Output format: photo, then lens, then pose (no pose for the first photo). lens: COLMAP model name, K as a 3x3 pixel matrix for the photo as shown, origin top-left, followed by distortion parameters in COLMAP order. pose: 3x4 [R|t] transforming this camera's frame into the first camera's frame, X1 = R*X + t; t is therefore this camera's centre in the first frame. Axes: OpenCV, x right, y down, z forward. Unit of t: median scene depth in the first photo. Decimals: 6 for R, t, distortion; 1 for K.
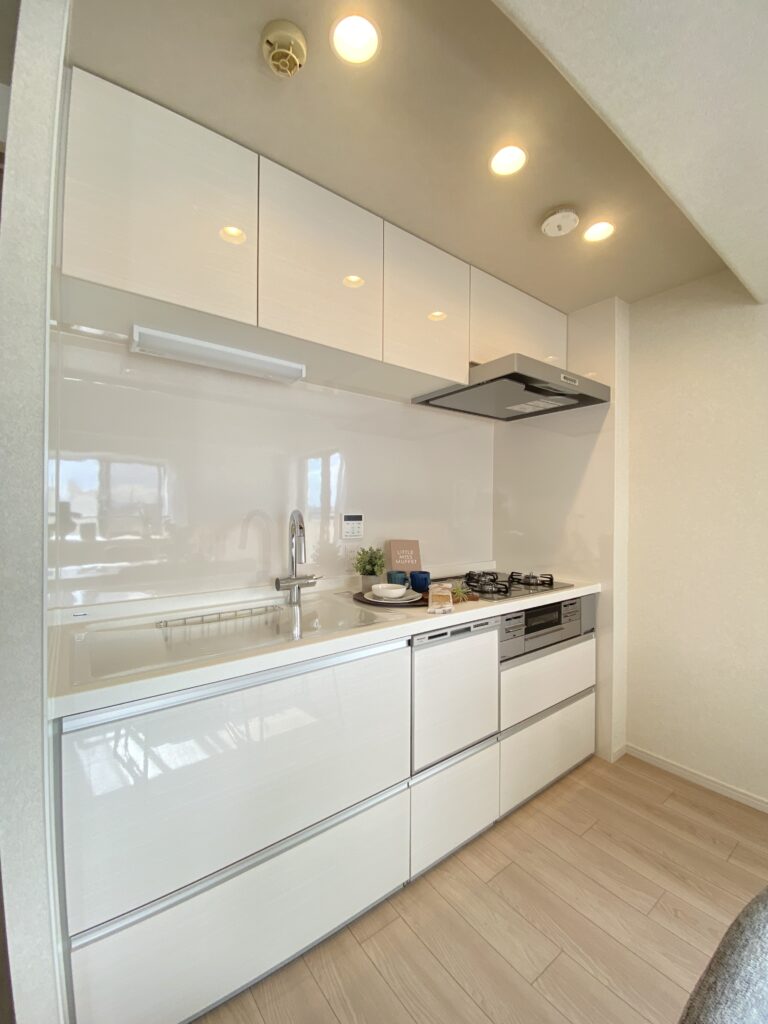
lens RADIAL K [[421.2, 0, 383.4], [0, 421.2, 506.8], [0, 0, 1]] dist [0.029797, -0.024081]
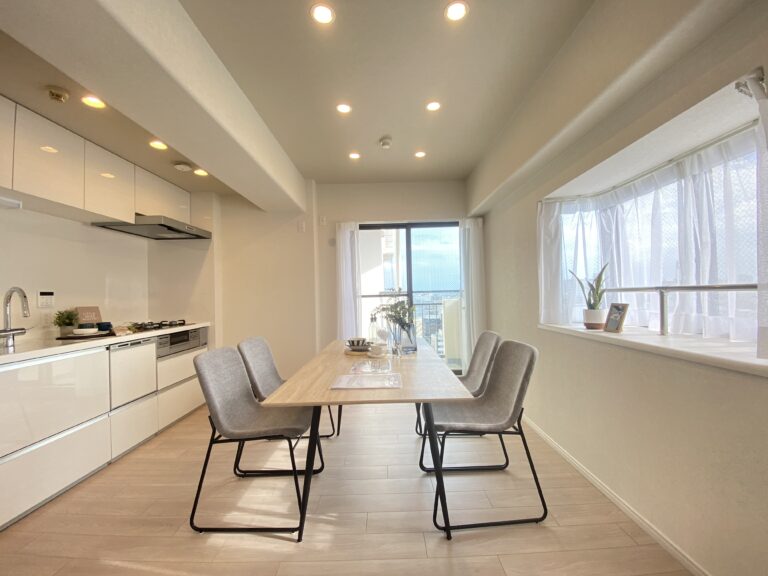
lens RADIAL K [[315.9, 0, 384.0], [0, 315.9, 288.0], [0, 0, 1]] dist [0.029797, -0.024081]
pose [[0.603457, -0.009298, 0.797342, -0.294366], [0.027222, 0.999589, -0.008945, 0.057283], [-0.796931, 0.027103, 0.603462, -0.841184]]
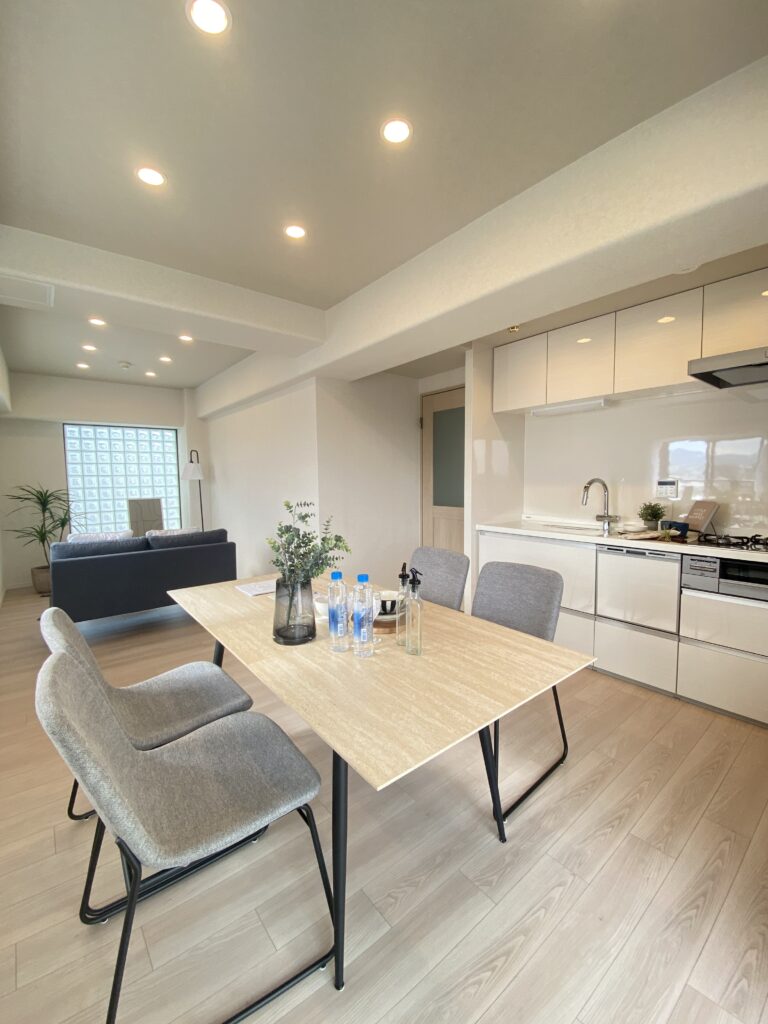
lens RADIAL K [[421.2, 0, 383.4], [0, 421.2, 506.8], [0, 0, 1]] dist [0.029797, -0.024081]
pose [[0.029215, 0.056679, -0.997965, 1.545381], [0.011617, 0.998304, 0.057039, 0.013347], [0.999506, -0.013260, 0.028507, -0.009130]]
